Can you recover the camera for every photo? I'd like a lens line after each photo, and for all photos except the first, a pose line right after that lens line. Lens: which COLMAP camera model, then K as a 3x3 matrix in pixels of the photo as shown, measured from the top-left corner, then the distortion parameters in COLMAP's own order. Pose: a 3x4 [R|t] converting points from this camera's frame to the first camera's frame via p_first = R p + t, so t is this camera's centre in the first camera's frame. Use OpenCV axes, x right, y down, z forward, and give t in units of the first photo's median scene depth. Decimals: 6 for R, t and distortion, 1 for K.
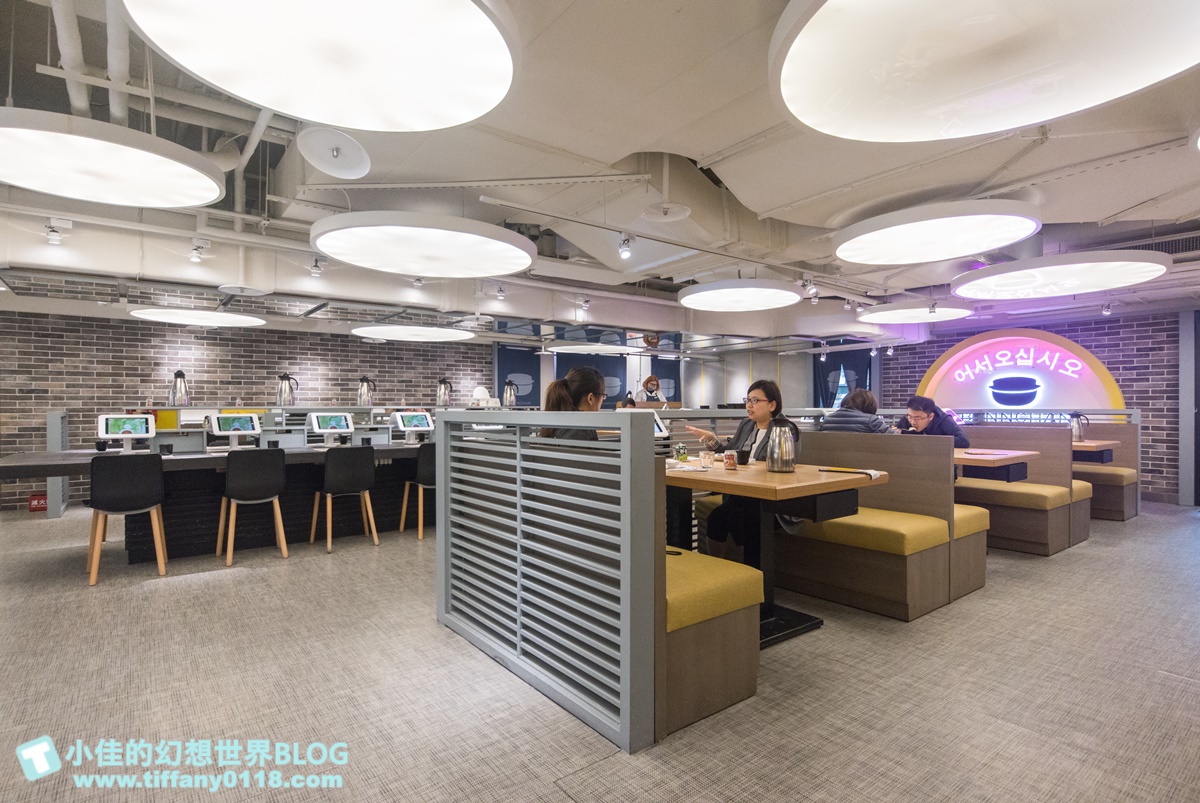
lens RADIAL K [[606.6, 0, 607.6], [0, 606.6, 396.2], [0, 0, 1]] dist [0.052527, 0.000448]
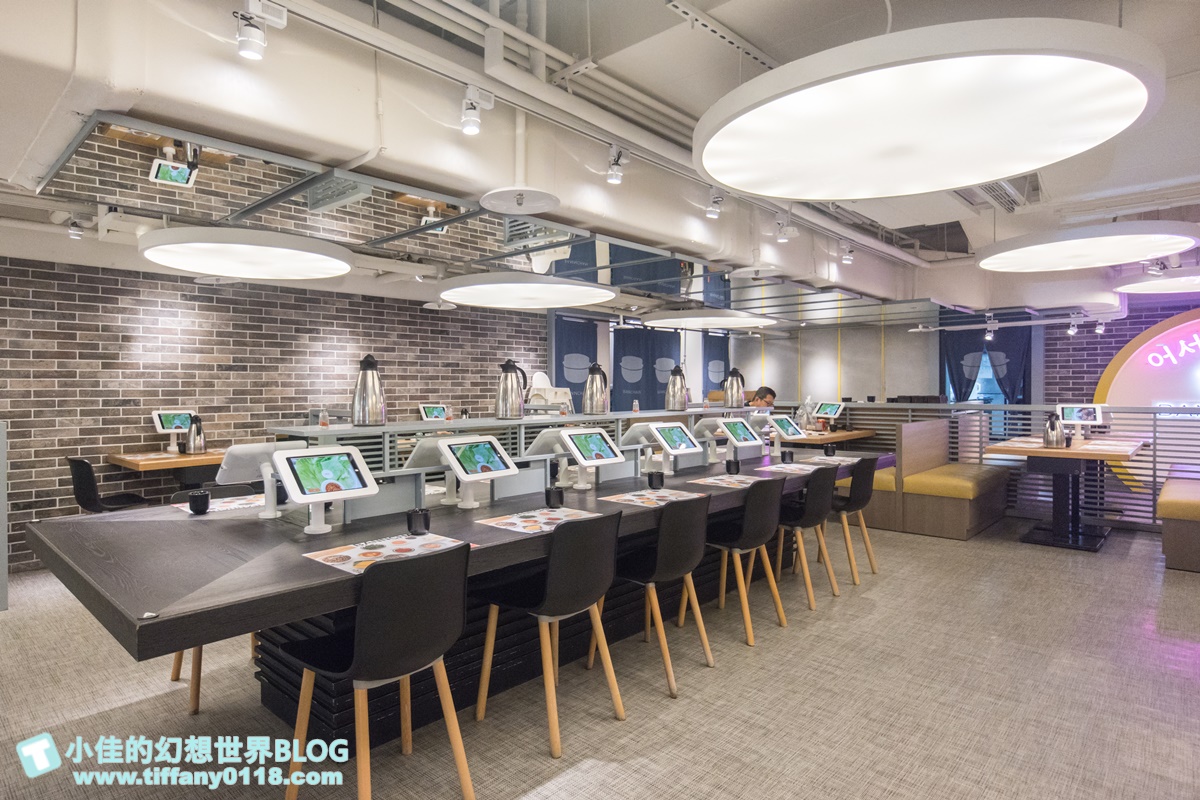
lens RADIAL K [[663.3, 0, 590.9], [0, 663.3, 405.4], [0, 0, 1]] dist [0.032138, 0.000890]
pose [[0.987682, -0.006942, 0.156319, -0.328086], [-0.000278, 0.998936, 0.046118, -0.014039], [-0.156473, -0.045593, 0.986629, 0.230088]]
